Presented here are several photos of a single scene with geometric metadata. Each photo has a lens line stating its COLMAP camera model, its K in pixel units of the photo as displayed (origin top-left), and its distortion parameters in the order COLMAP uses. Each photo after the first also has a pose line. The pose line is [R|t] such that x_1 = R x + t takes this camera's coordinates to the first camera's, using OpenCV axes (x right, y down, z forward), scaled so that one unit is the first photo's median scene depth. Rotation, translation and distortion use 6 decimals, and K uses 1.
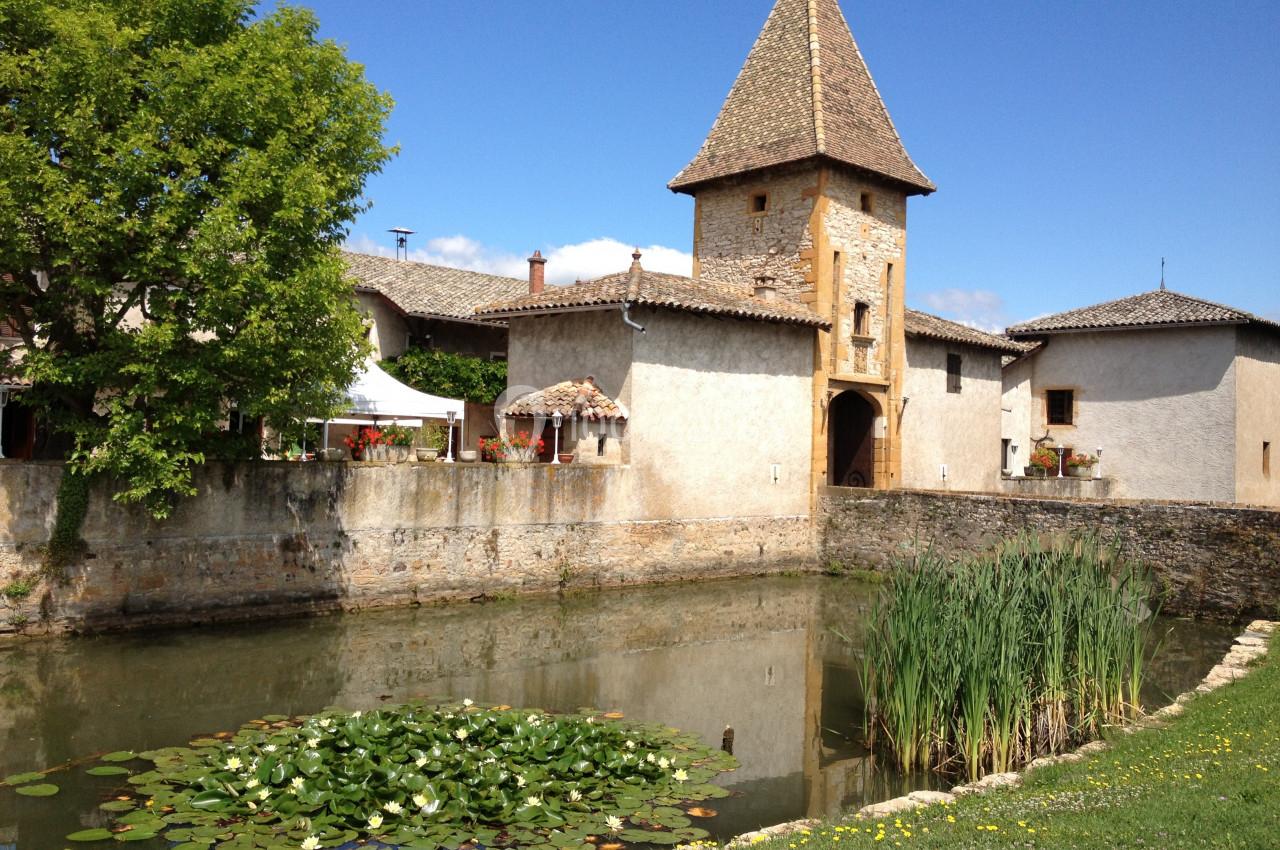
lens RADIAL K [[1201.7, 0, 640.0], [0, 1201.7, 425.0], [0, 0, 1]] dist [0.157199, -0.218806]
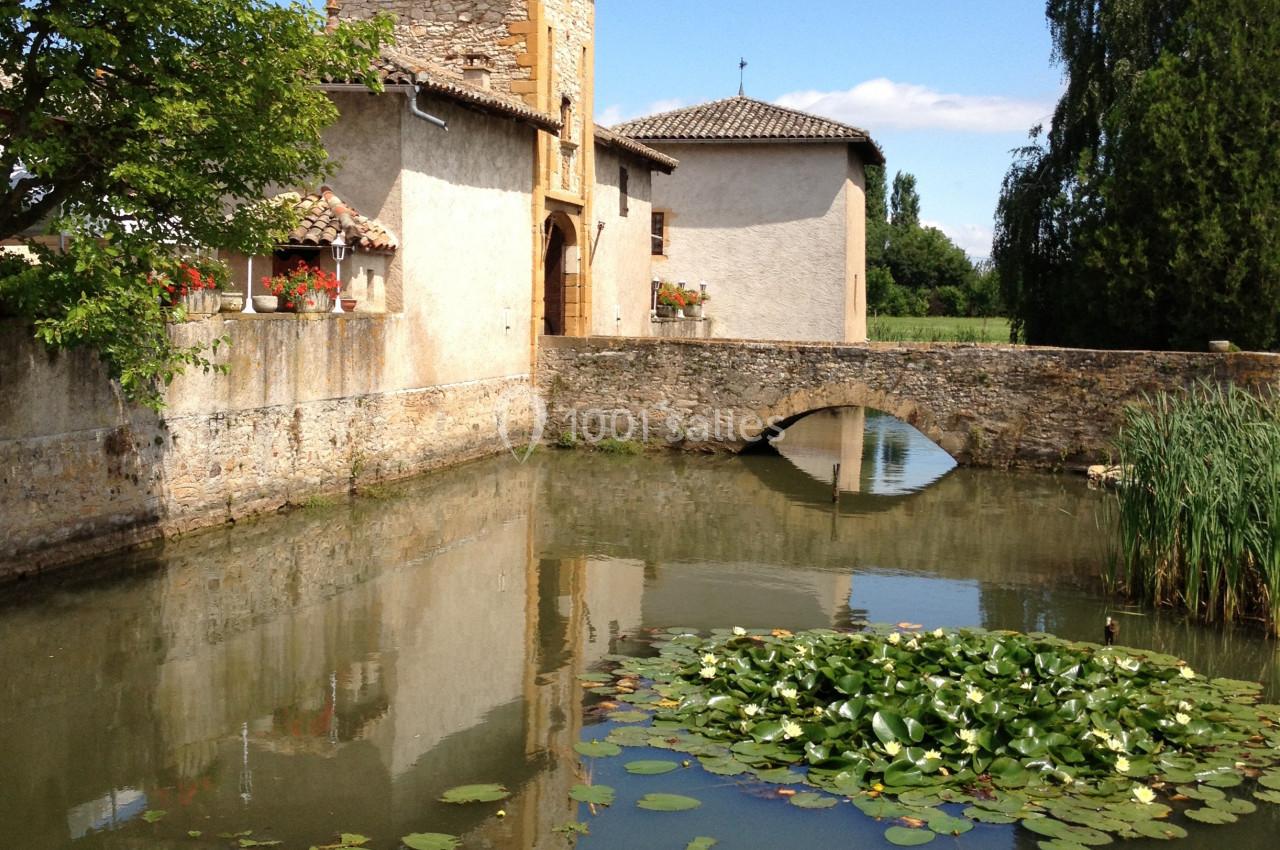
lens RADIAL K [[1582.1, 0, 640.0], [0, 1582.1, 425.0], [0, 0, 1]] dist [0.155218, 0.004578]
pose [[0.862369, -0.048980, 0.503905, -0.379019], [-0.007732, 0.993919, 0.109841, -0.006178], [-0.506221, -0.098620, 0.856746, 0.101860]]
